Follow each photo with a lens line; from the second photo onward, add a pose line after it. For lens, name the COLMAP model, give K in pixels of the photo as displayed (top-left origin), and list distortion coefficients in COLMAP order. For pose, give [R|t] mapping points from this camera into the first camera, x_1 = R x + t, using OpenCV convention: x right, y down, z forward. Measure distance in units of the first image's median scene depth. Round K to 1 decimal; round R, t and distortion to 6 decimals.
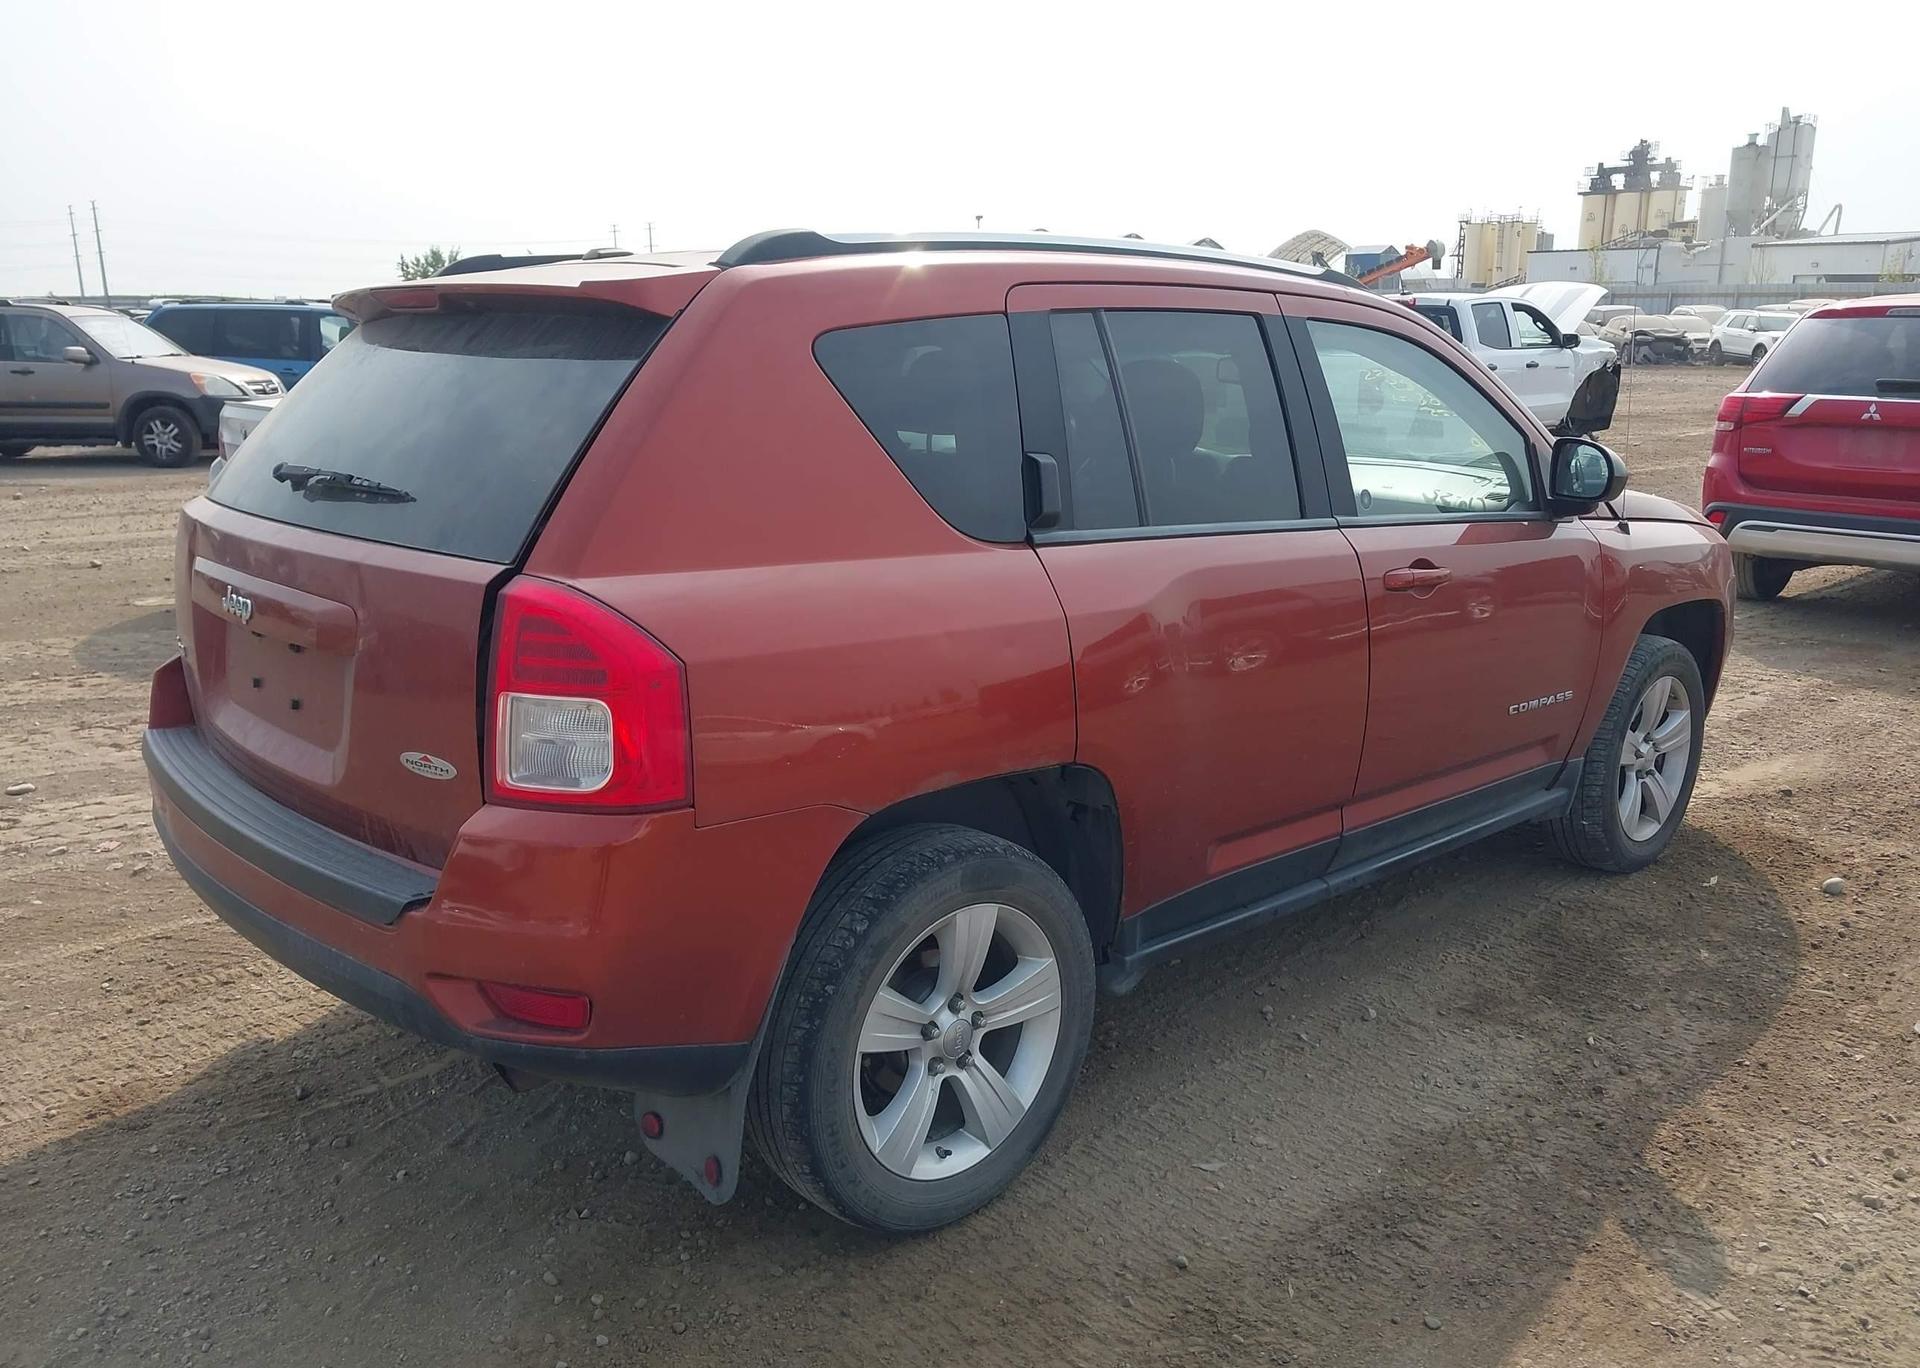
lens RADIAL K [[1546.8, 0, 972.5], [0, 1546.8, 695.1], [0, 0, 1]] dist [0.031461, -0.051412]
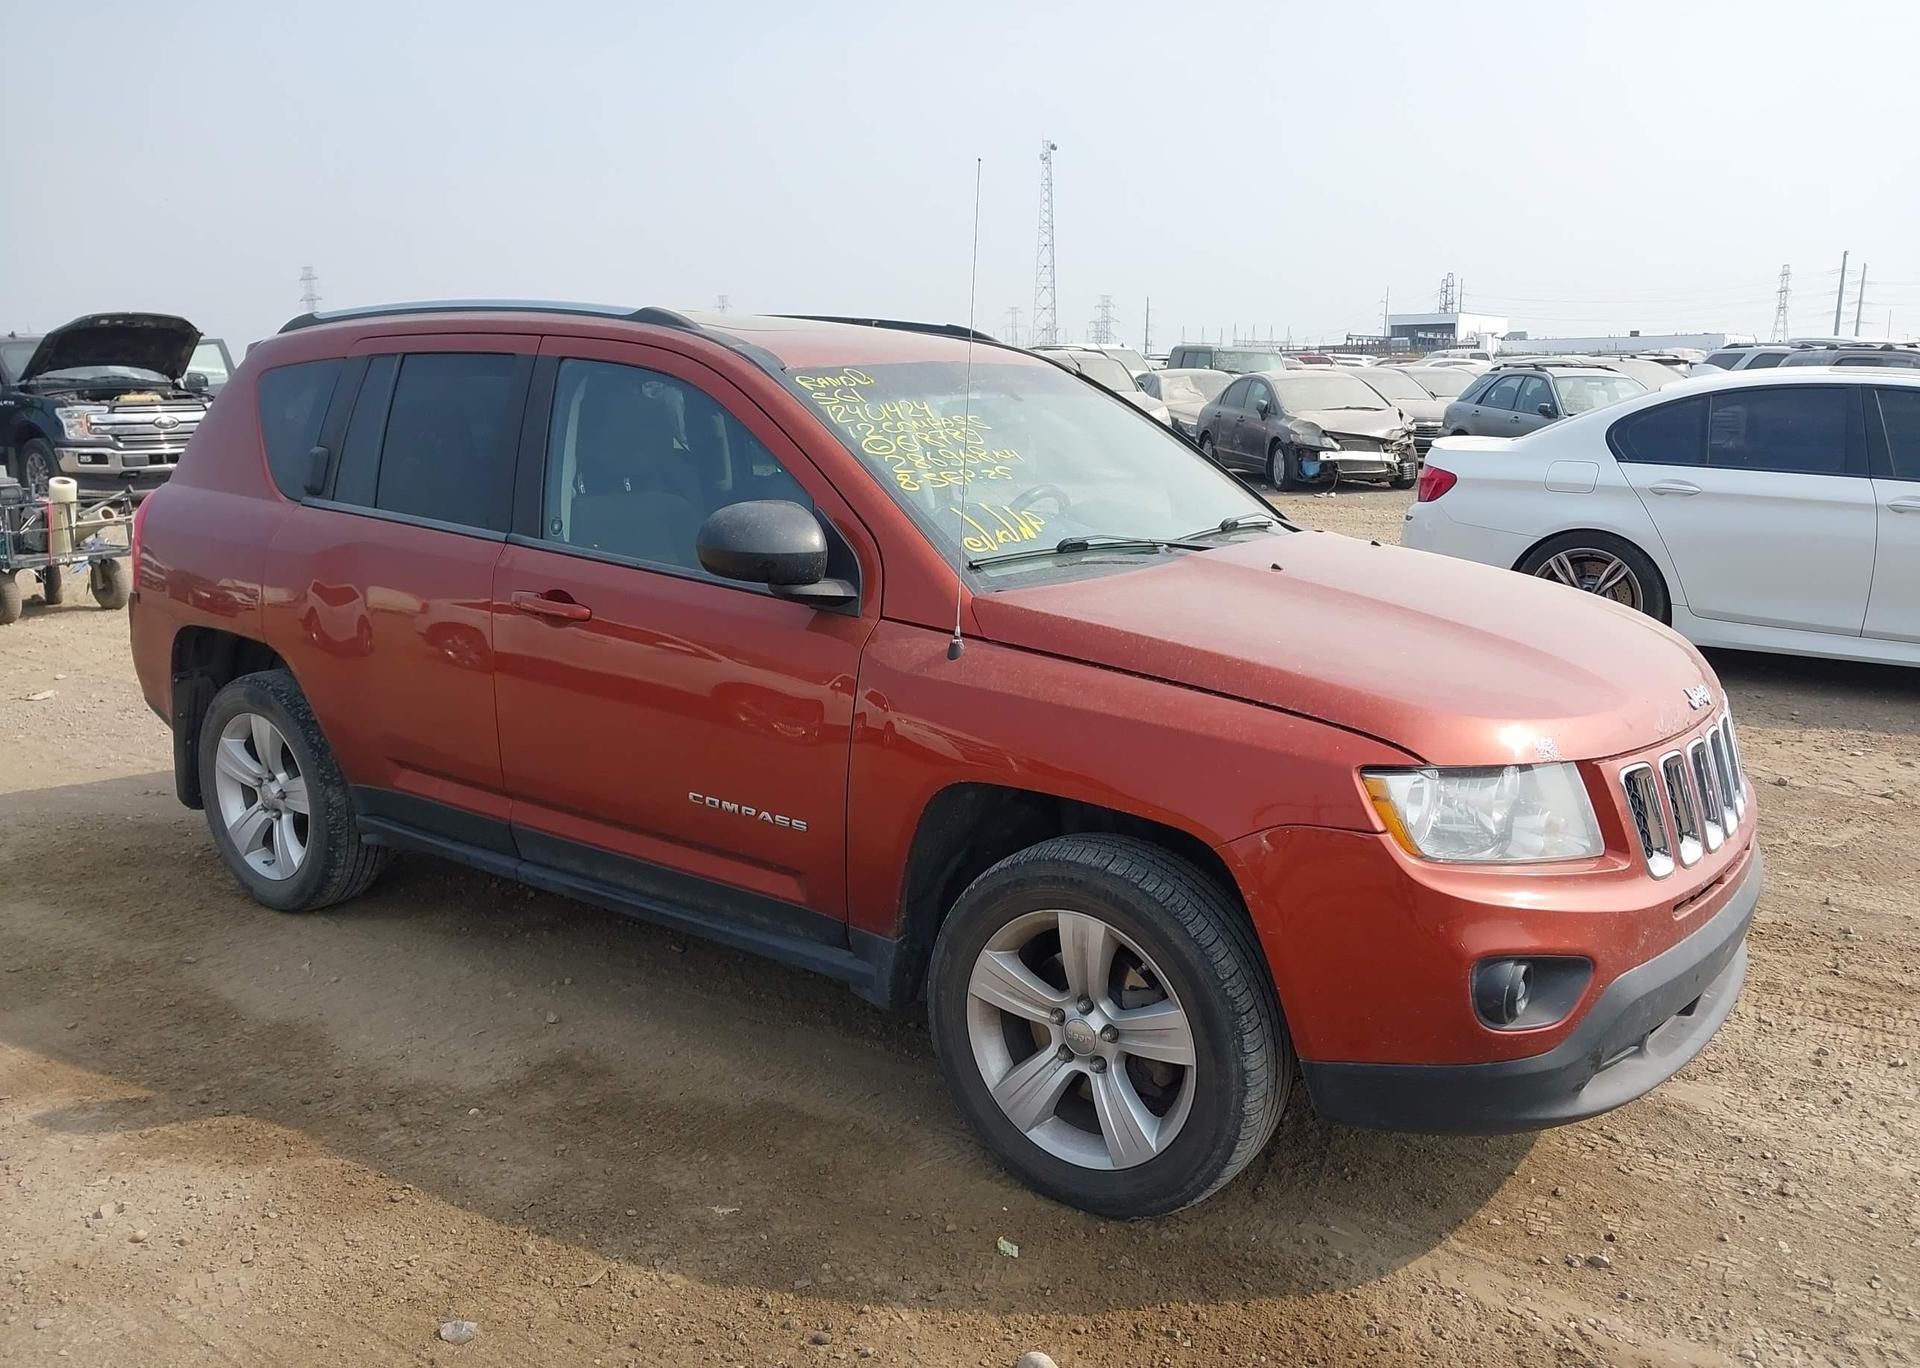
lens RADIAL K [[1546.8, 0, 951.8], [0, 1546.8, 691.1], [0, 0, 1]] dist [0.031461, -0.051412]
pose [[0.176633, 0.195094, -0.964748, 1.483397], [-0.224421, 0.962324, 0.153515, -0.265445], [0.958351, 0.189394, 0.213762, 1.161982]]
